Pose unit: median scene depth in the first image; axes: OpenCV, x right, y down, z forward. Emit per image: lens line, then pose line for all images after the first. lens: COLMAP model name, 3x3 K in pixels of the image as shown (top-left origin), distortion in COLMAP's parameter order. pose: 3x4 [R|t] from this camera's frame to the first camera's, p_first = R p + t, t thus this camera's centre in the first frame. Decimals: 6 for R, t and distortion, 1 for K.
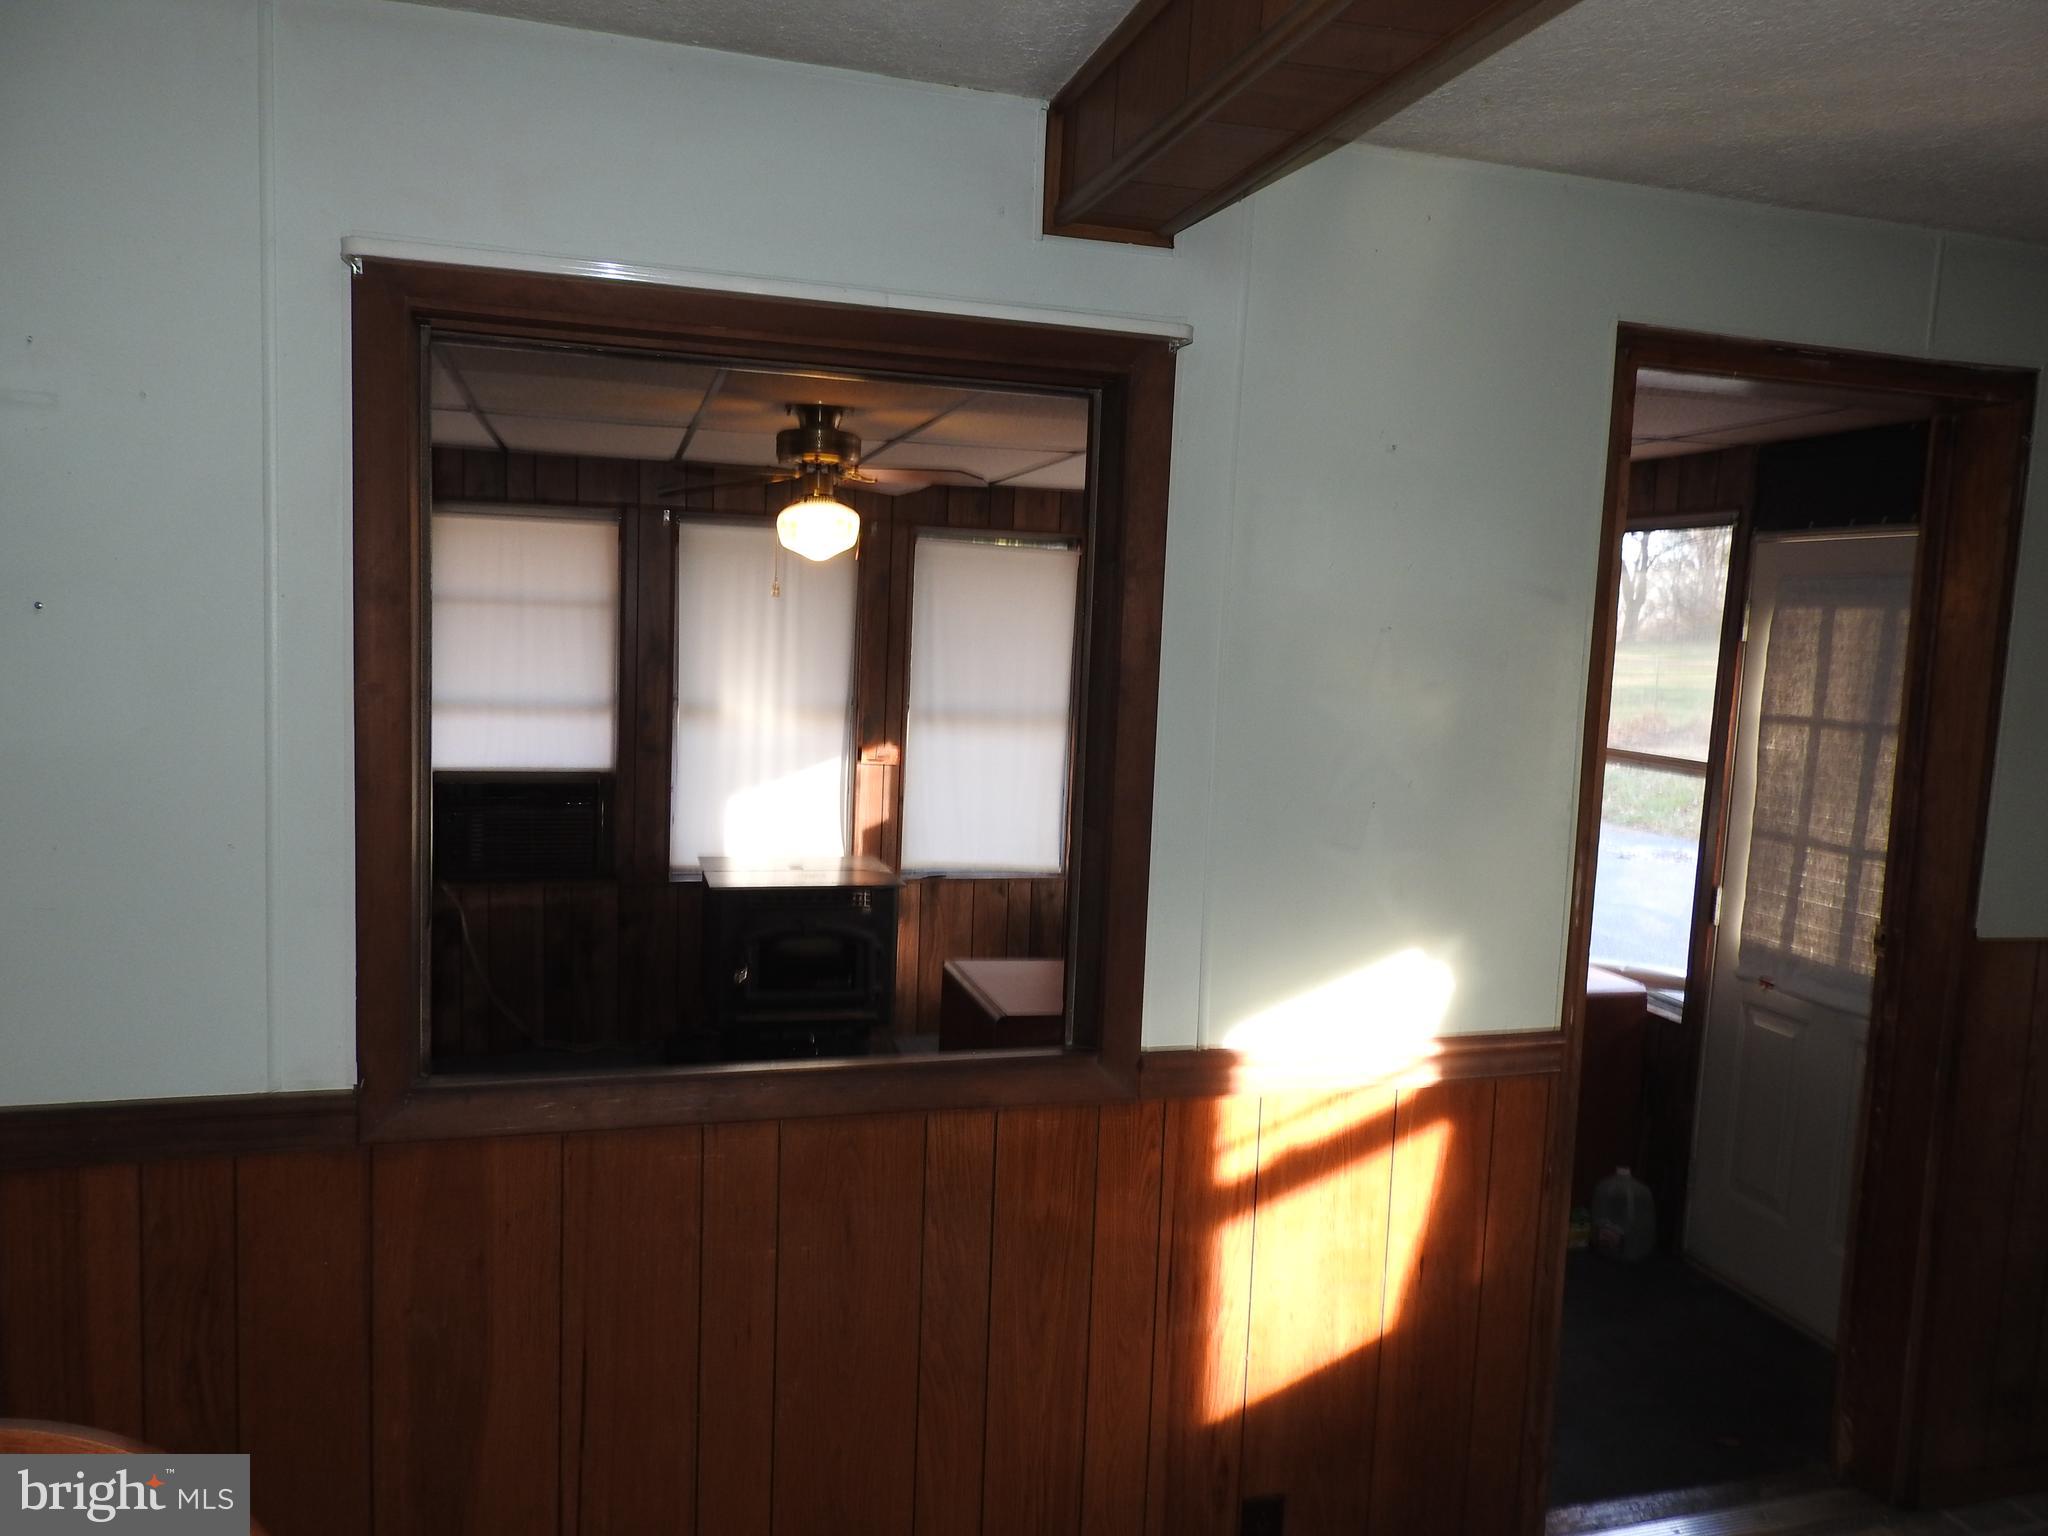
lens RADIAL K [[1462.2, 0, 1024.0], [0, 1462.2, 768.0], [0, 0, 1]] dist [0.008465, -0.007324]
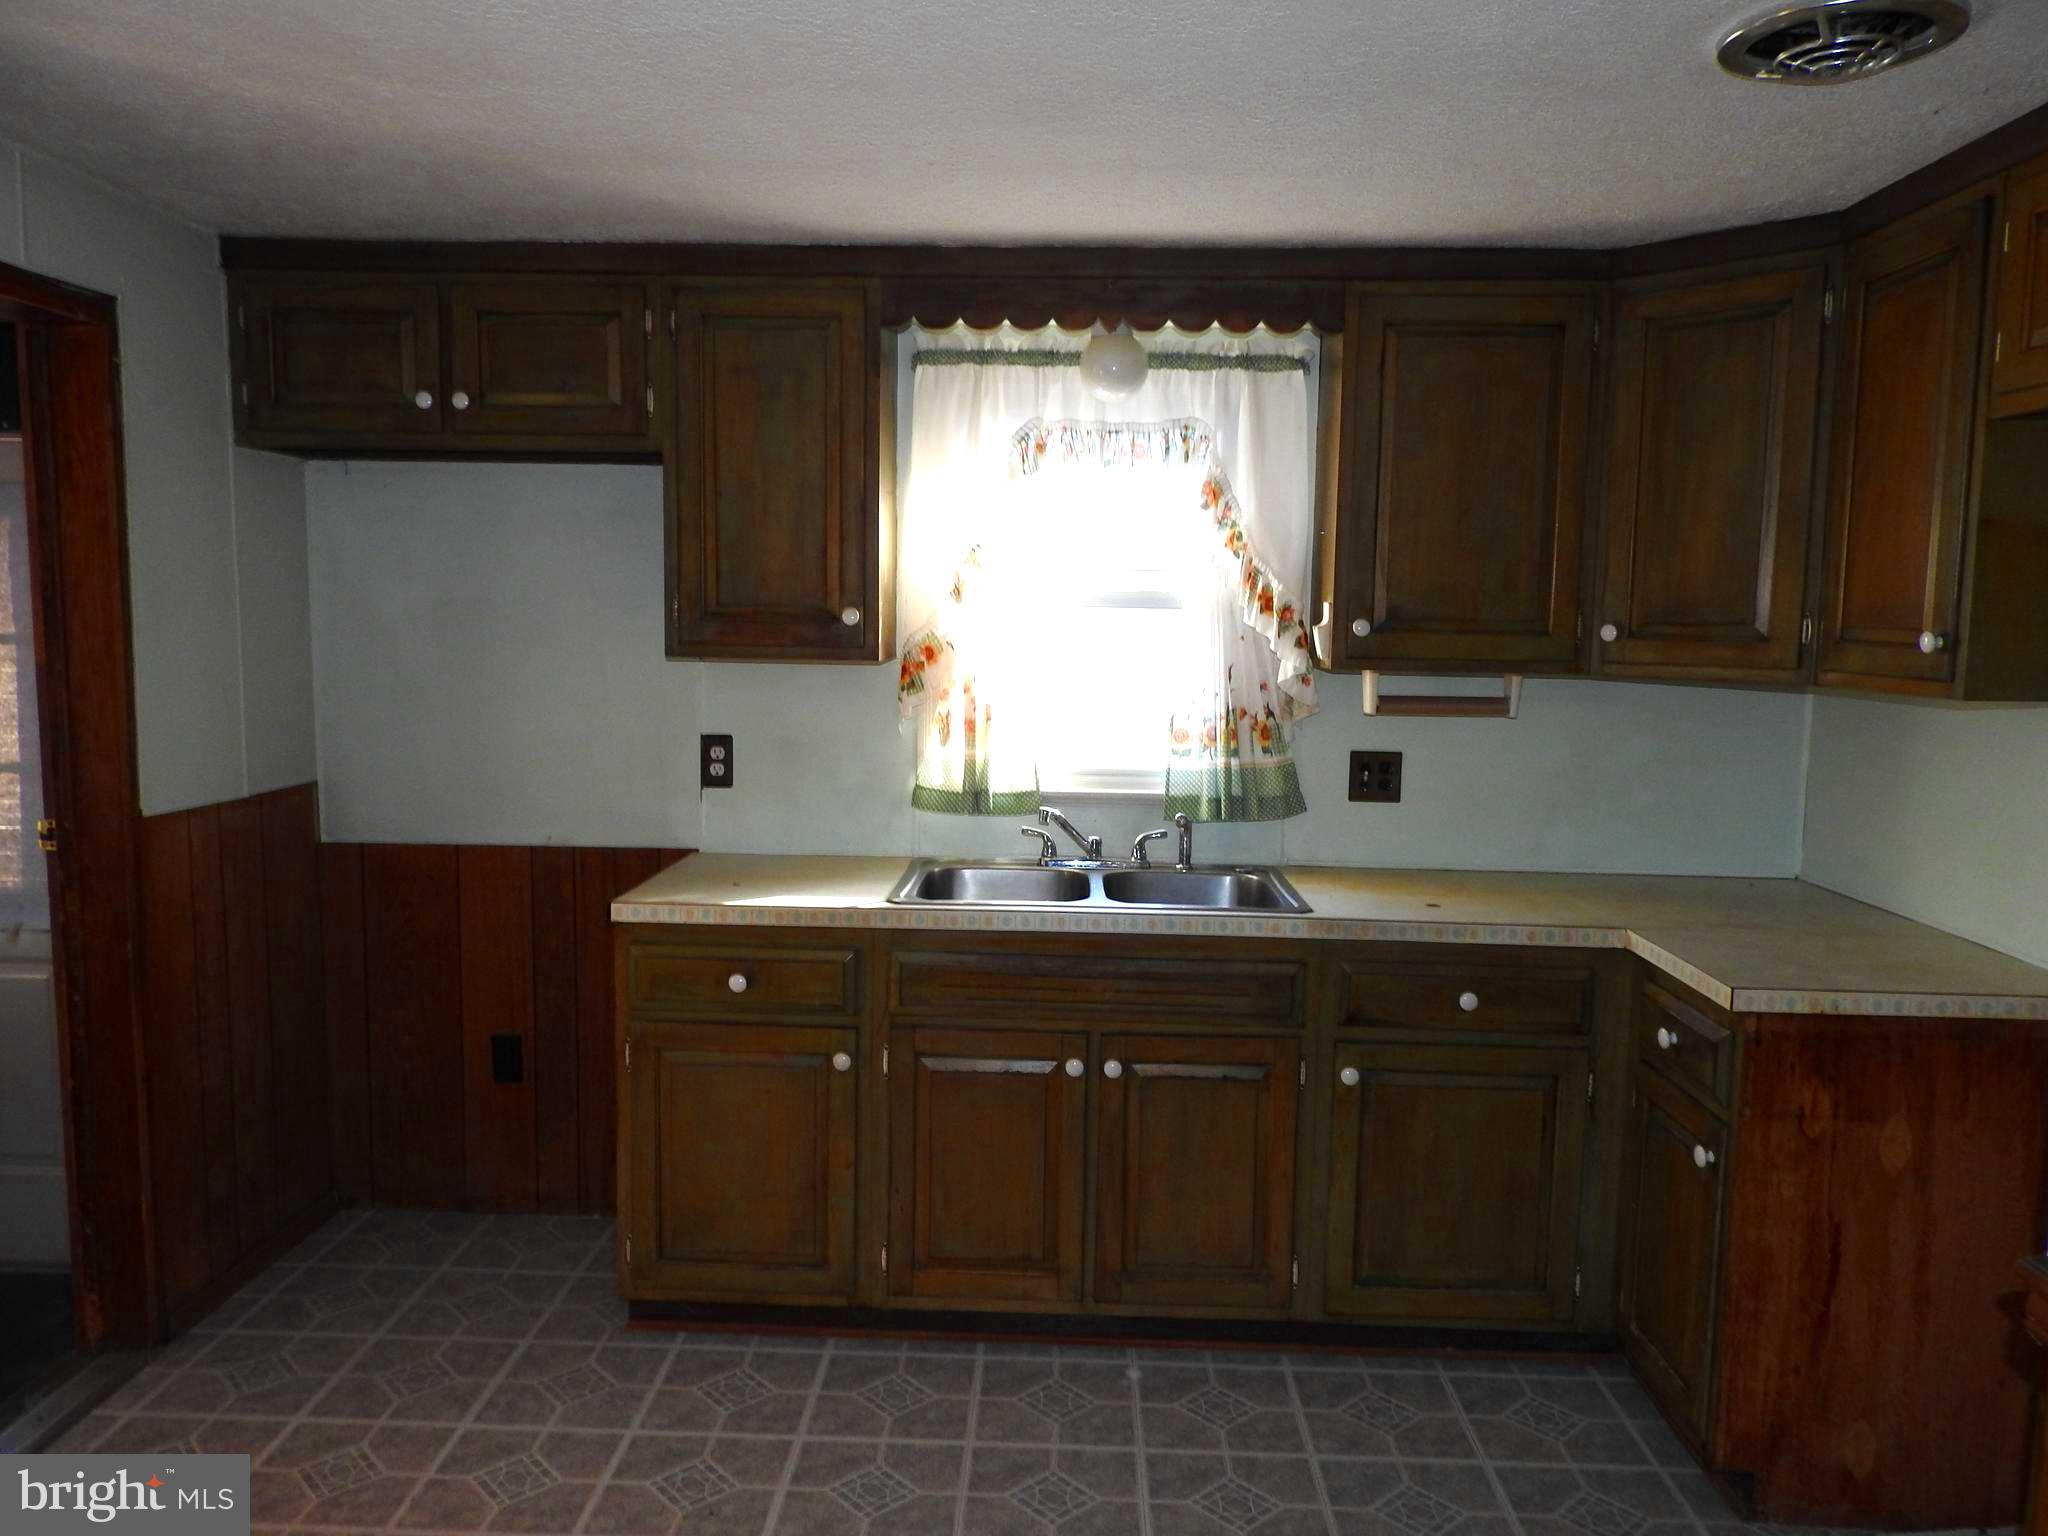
lens RADIAL K [[1462.2, 0, 1024.0], [0, 1462.2, 768.0], [0, 0, 1]] dist [0.008465, -0.007324]
pose [[0.312879, -0.135603, 0.940063, -0.110099], [0.091004, 0.989482, 0.112442, 0.010418], [-0.945423, 0.050369, 0.321929, 0.011721]]
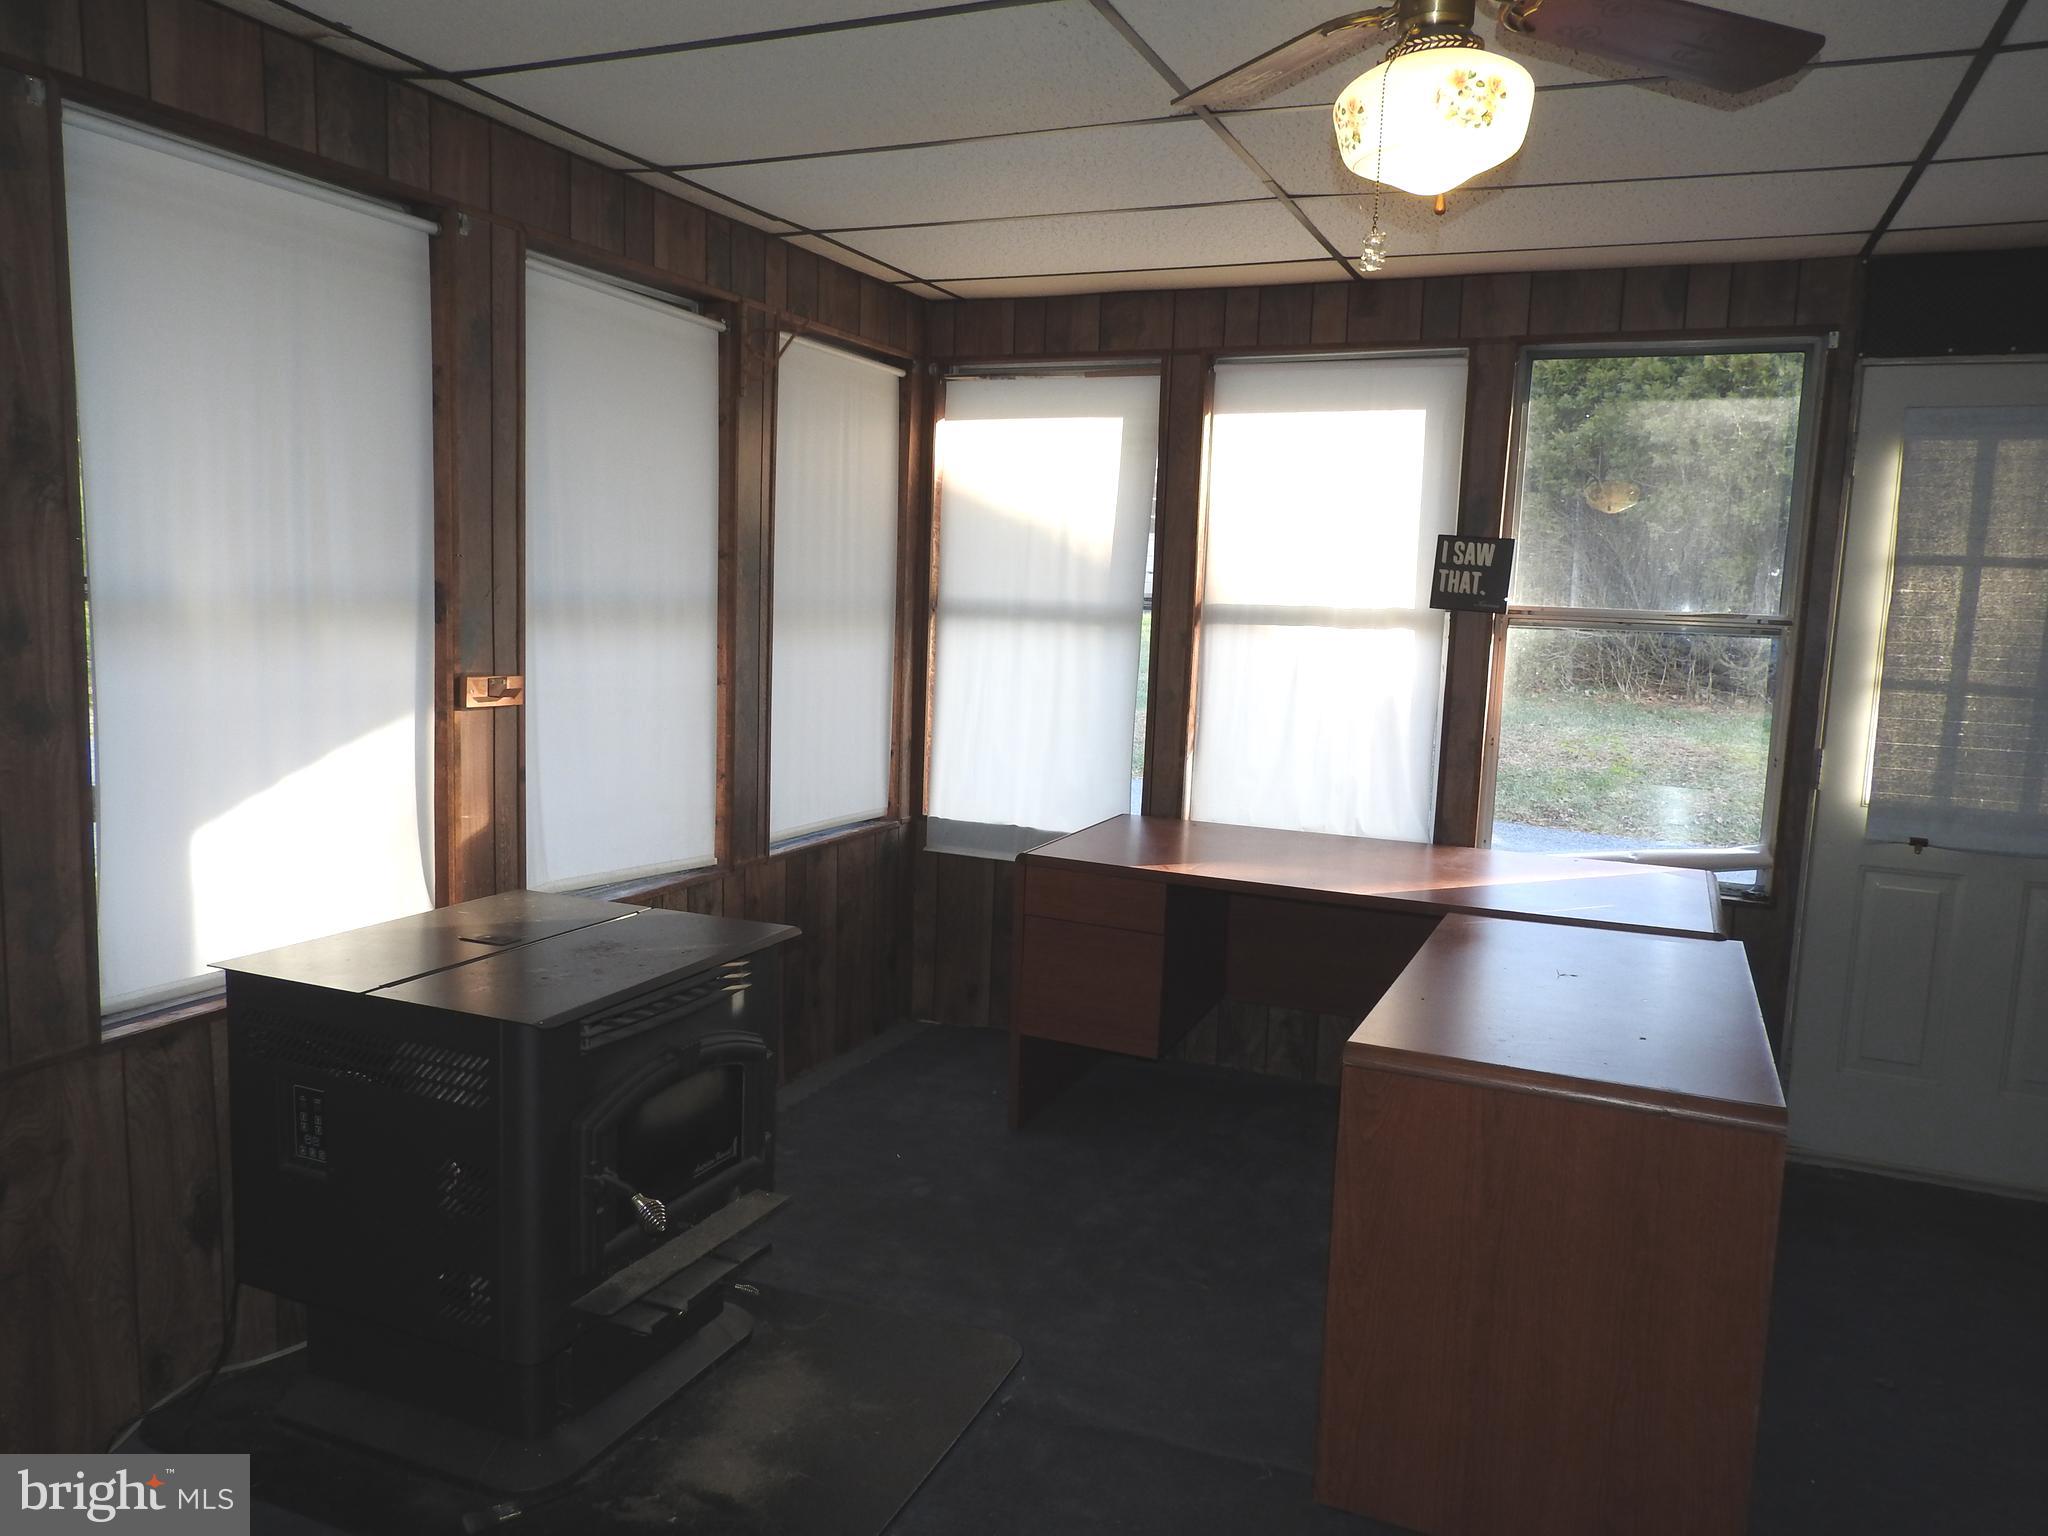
lens RADIAL K [[1462.2, 0, 1024.0], [0, 1462.2, 768.0], [0, 0, 1]] dist [0.008465, -0.007324]
pose [[0.635160, -0.113000, 0.764070, -0.552193], [0.065822, 0.993560, 0.092223, -0.024554], [-0.769571, -0.008284, 0.638507, 0.808265]]
